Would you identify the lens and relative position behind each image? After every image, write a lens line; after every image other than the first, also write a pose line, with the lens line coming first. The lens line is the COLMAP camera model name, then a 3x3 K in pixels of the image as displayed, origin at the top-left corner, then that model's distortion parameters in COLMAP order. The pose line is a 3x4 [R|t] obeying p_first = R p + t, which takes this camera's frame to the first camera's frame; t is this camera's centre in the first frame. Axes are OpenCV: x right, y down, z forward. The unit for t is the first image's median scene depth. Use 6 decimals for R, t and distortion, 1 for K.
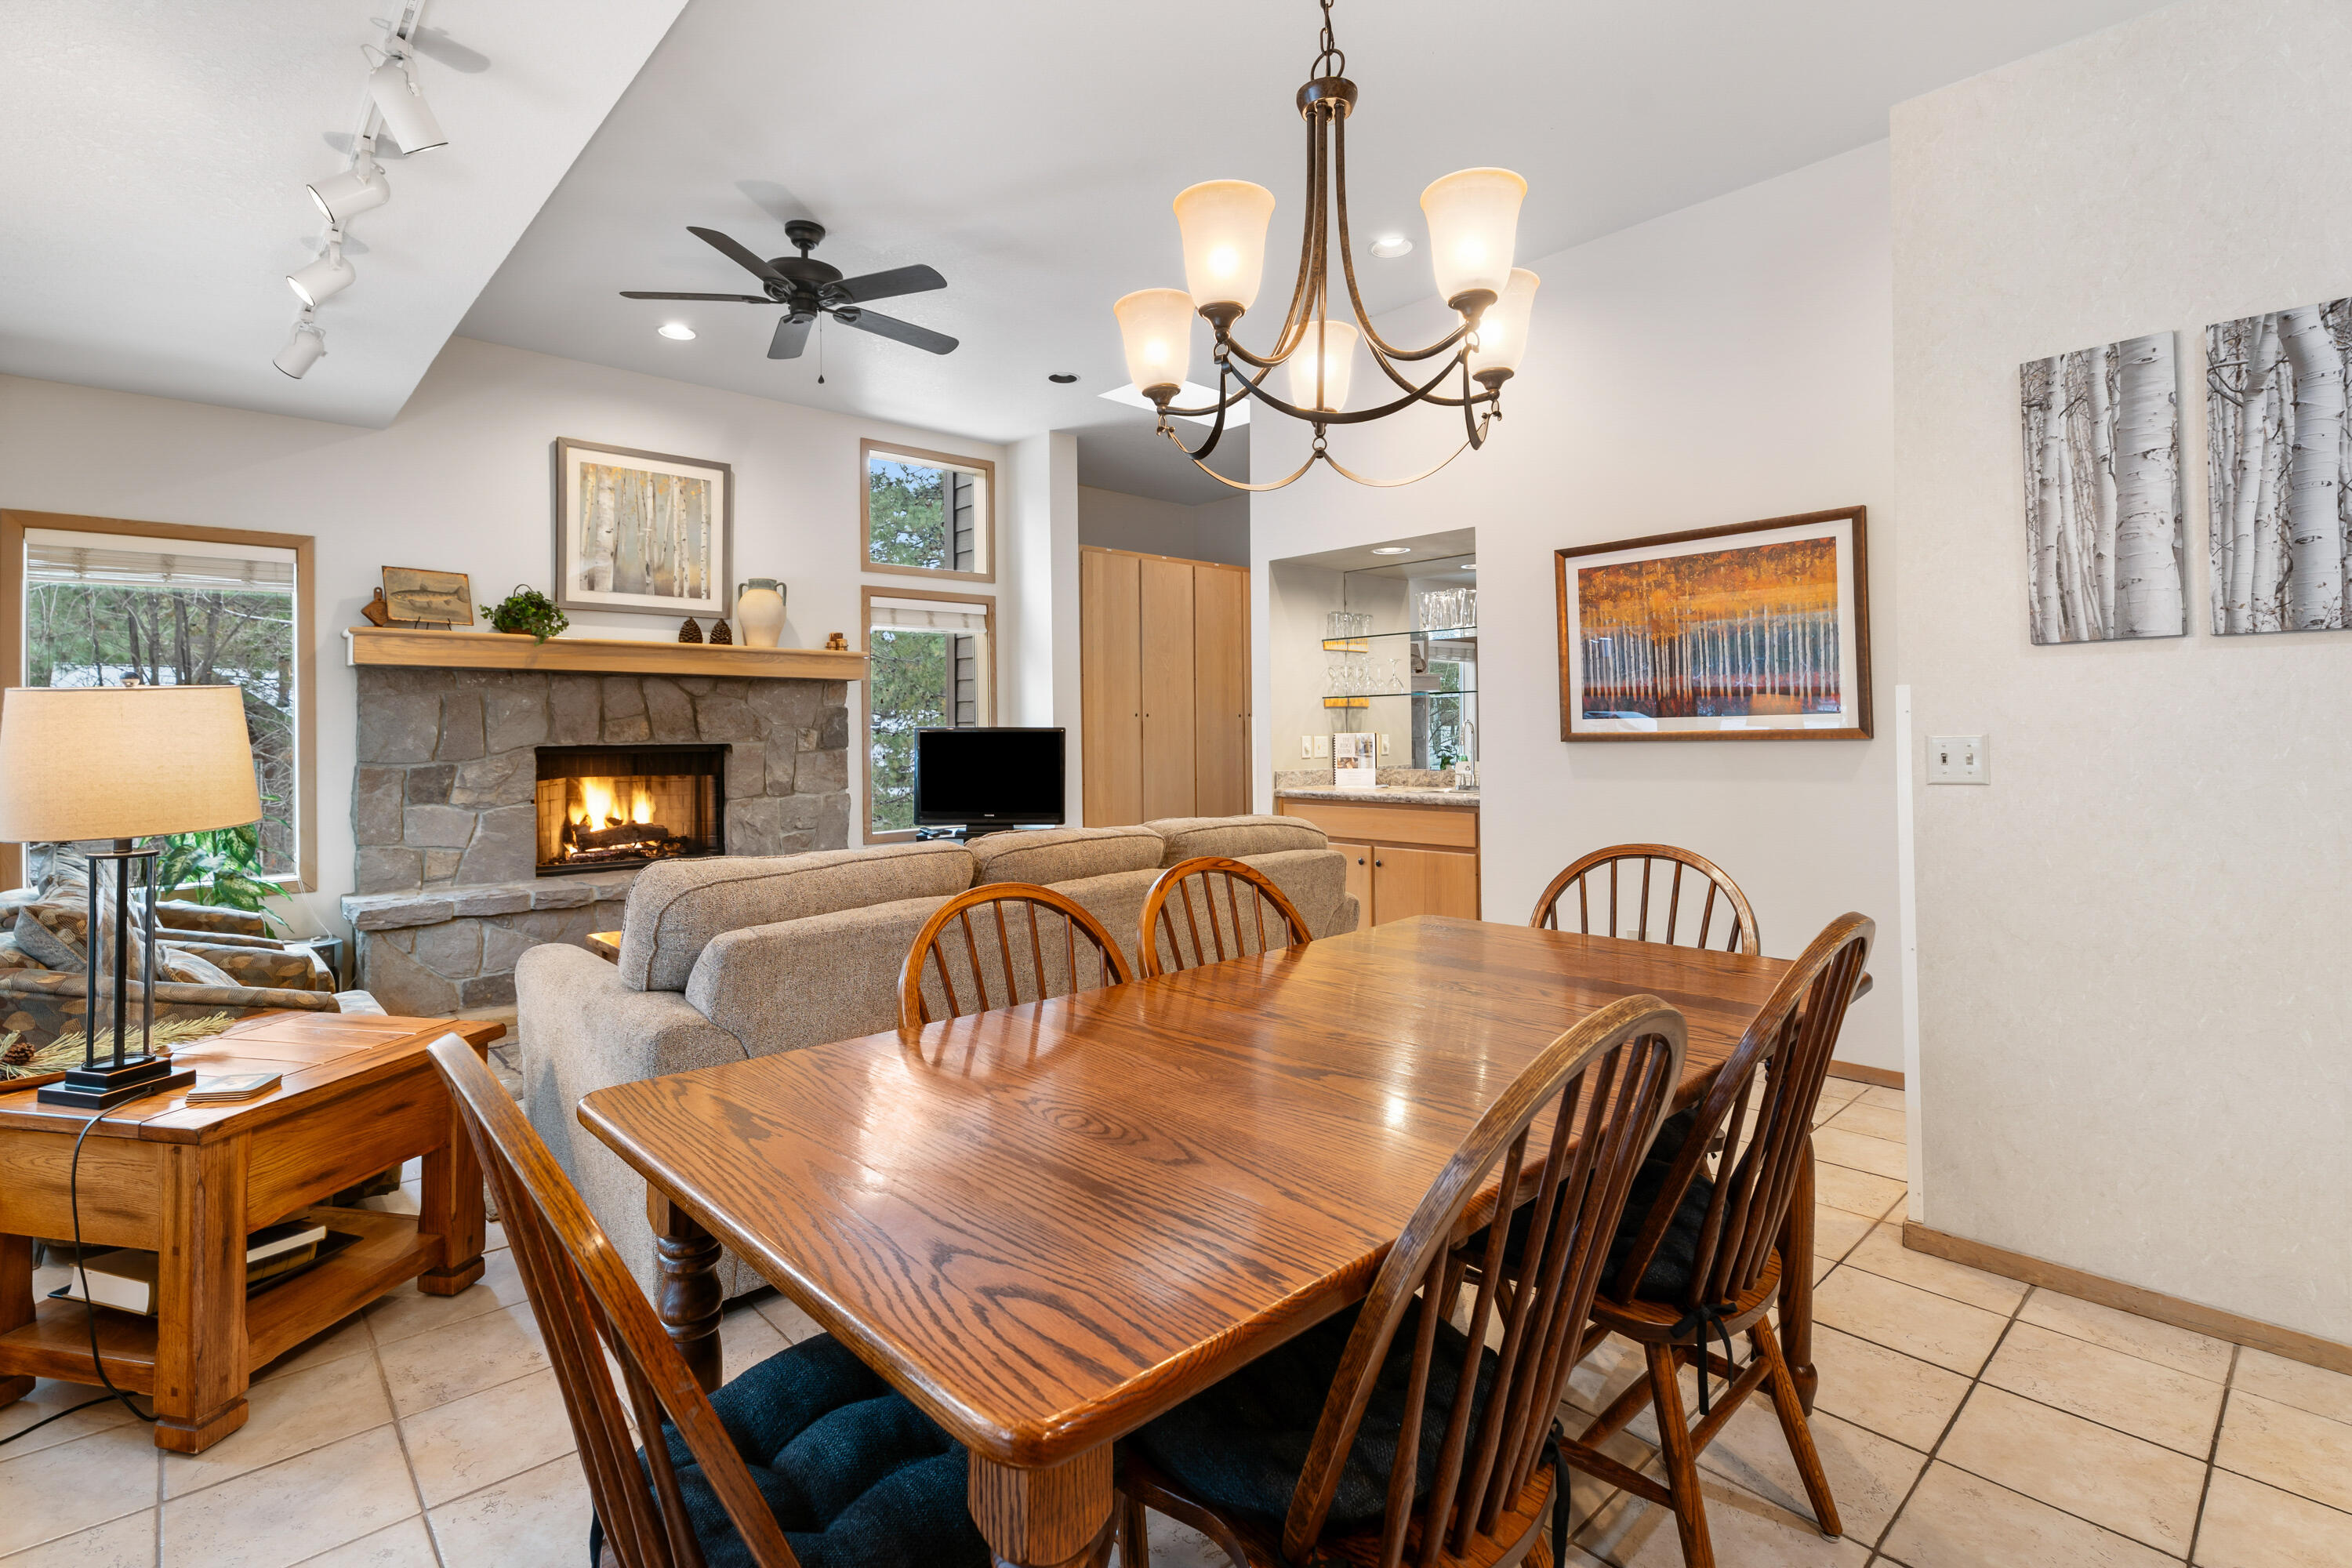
lens RADIAL K [[1082.4, 0, 1166.3], [0, 1082.4, 719.9], [0, 0, 1]] dist [-0.004641, -0.001275]
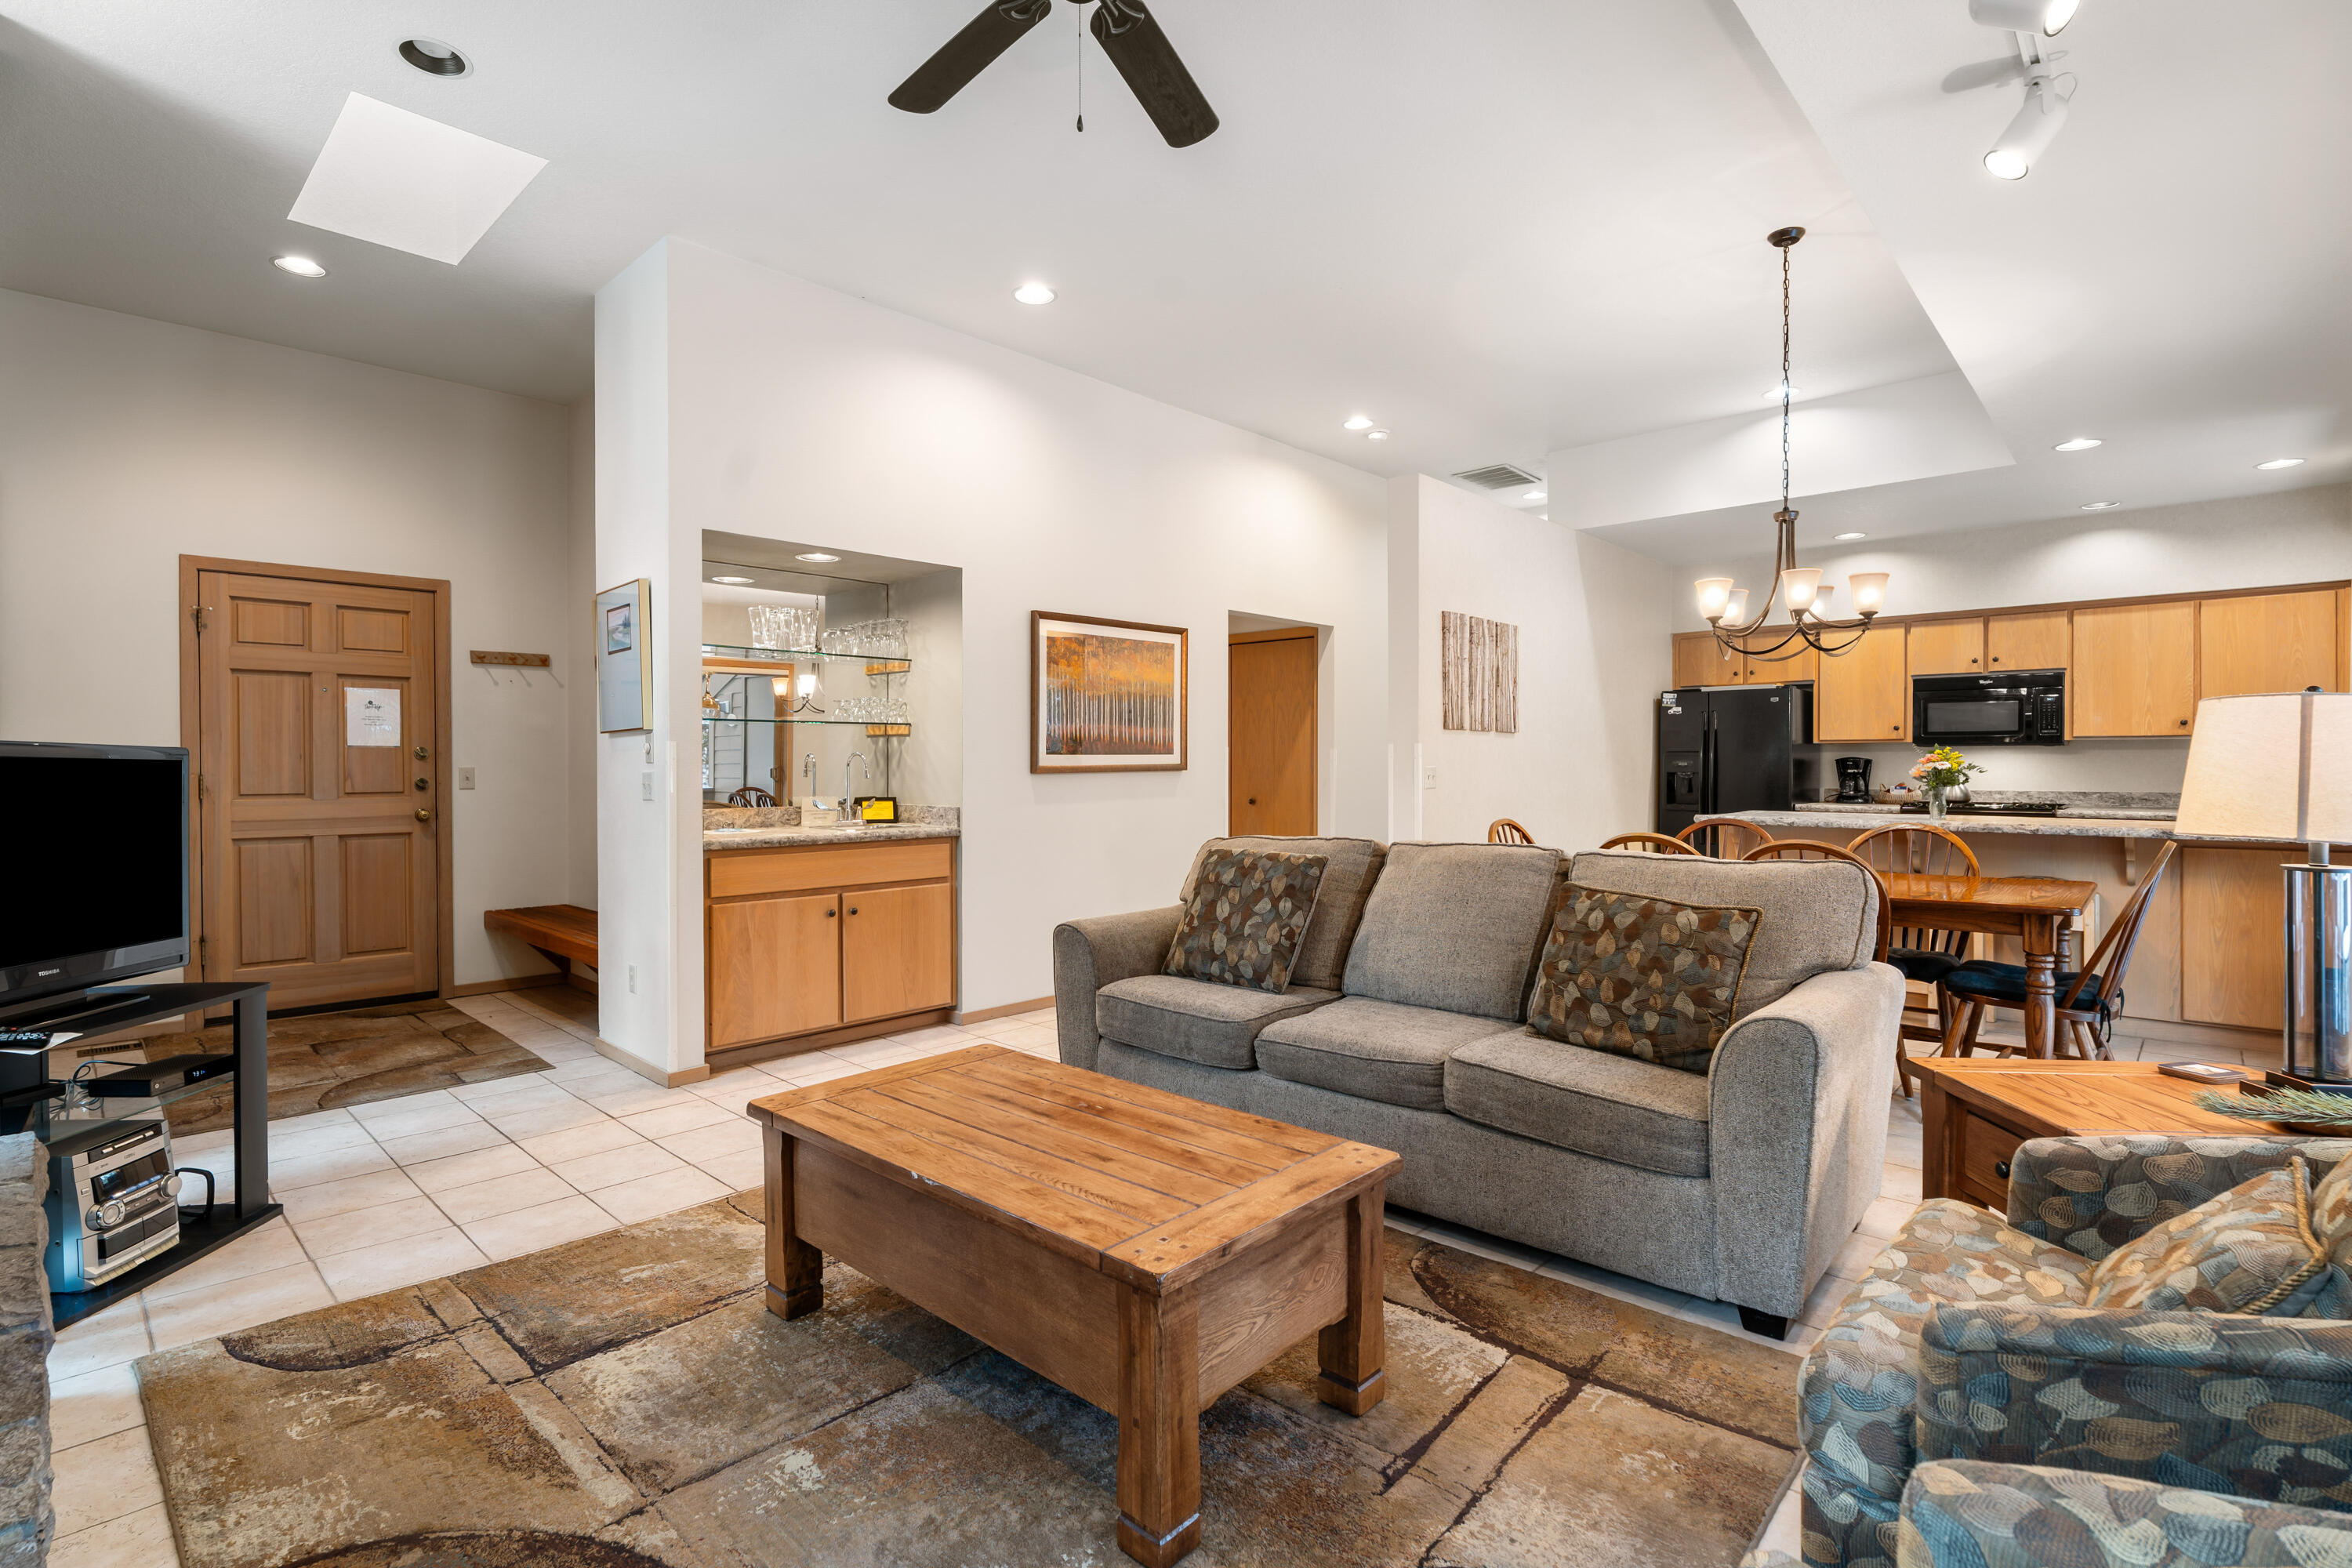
lens RADIAL K [[1082.4, 0, 1165.1], [0, 1082.4, 776.2], [0, 0, 1]] dist [-0.004641, -0.001275]
pose [[-0.051301, -0.001831, 0.998682, -0.642914], [-0.010295, 0.999946, 0.001305, 0.015696], [-0.998630, -0.010215, -0.051317, 0.714990]]
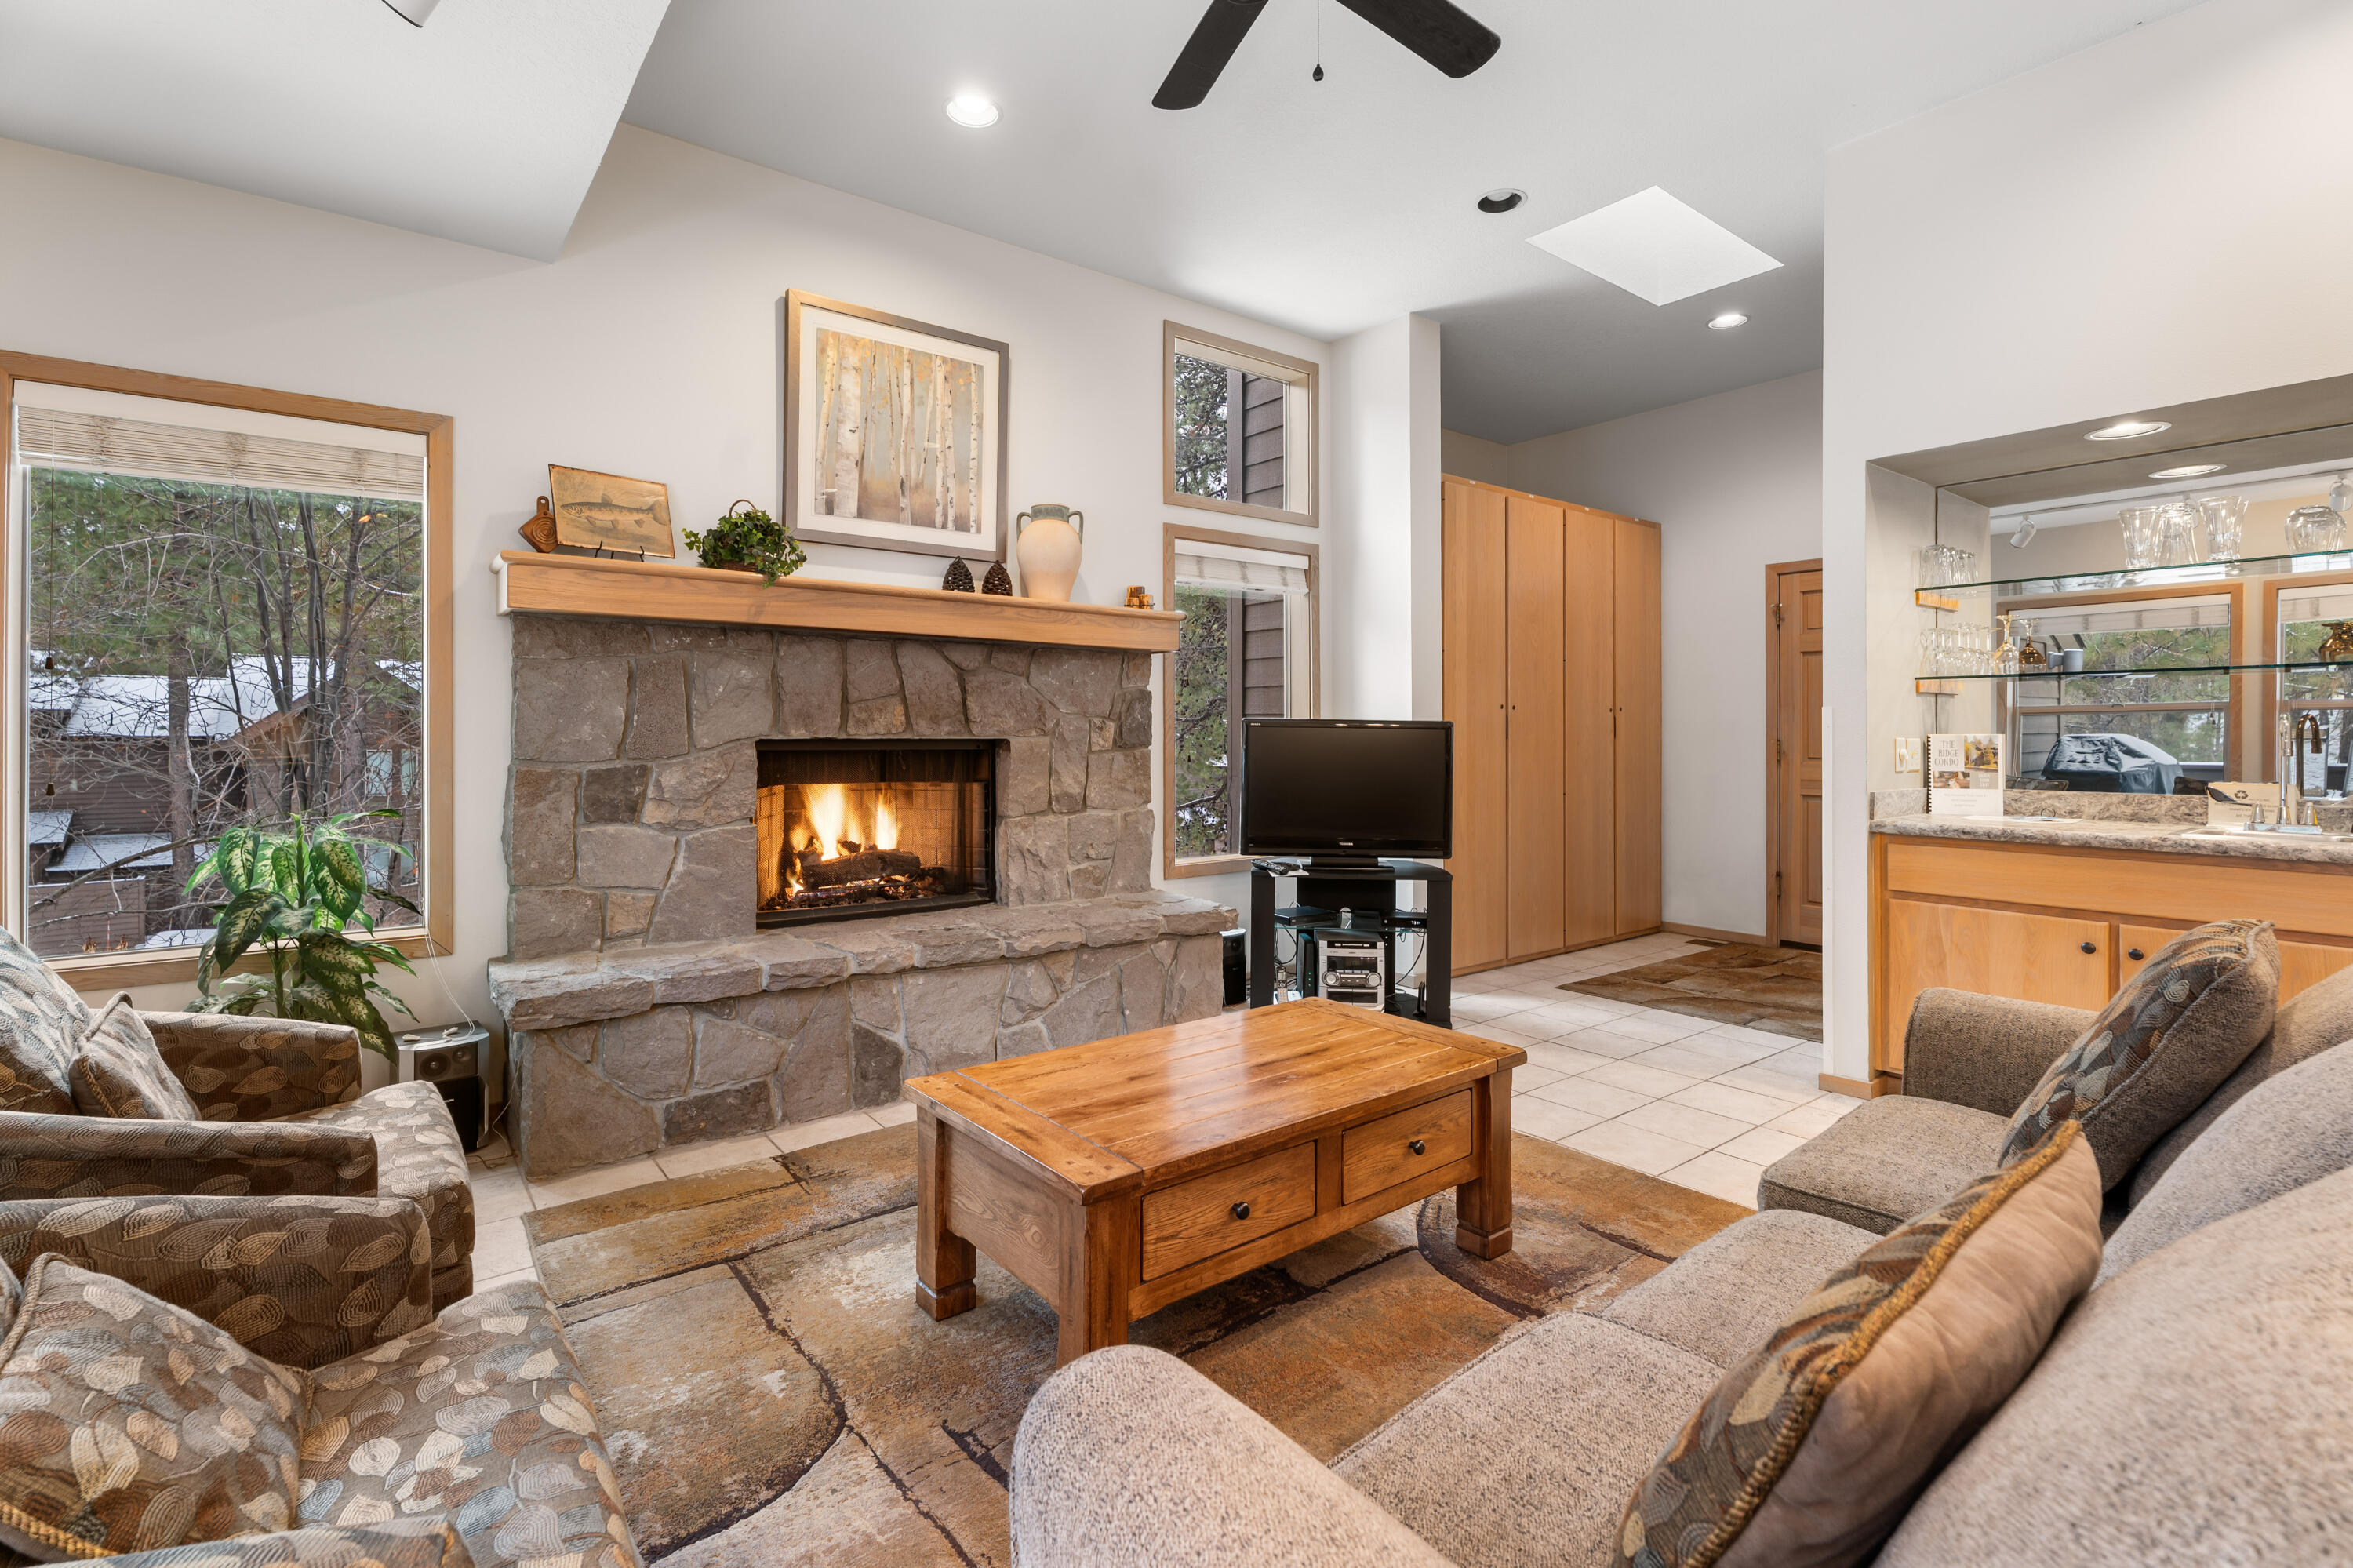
lens RADIAL K [[1082.9, 0, 1165.3], [0, 1082.9, 729.1], [0, 0, 1]] dist [-0.004641, -0.001275]
pose [[0.995439, 0.011170, -0.094745, -0.250787], [-0.010383, 0.999907, 0.008799, 0.009097], [0.094834, -0.007775, 0.995463, 0.329283]]
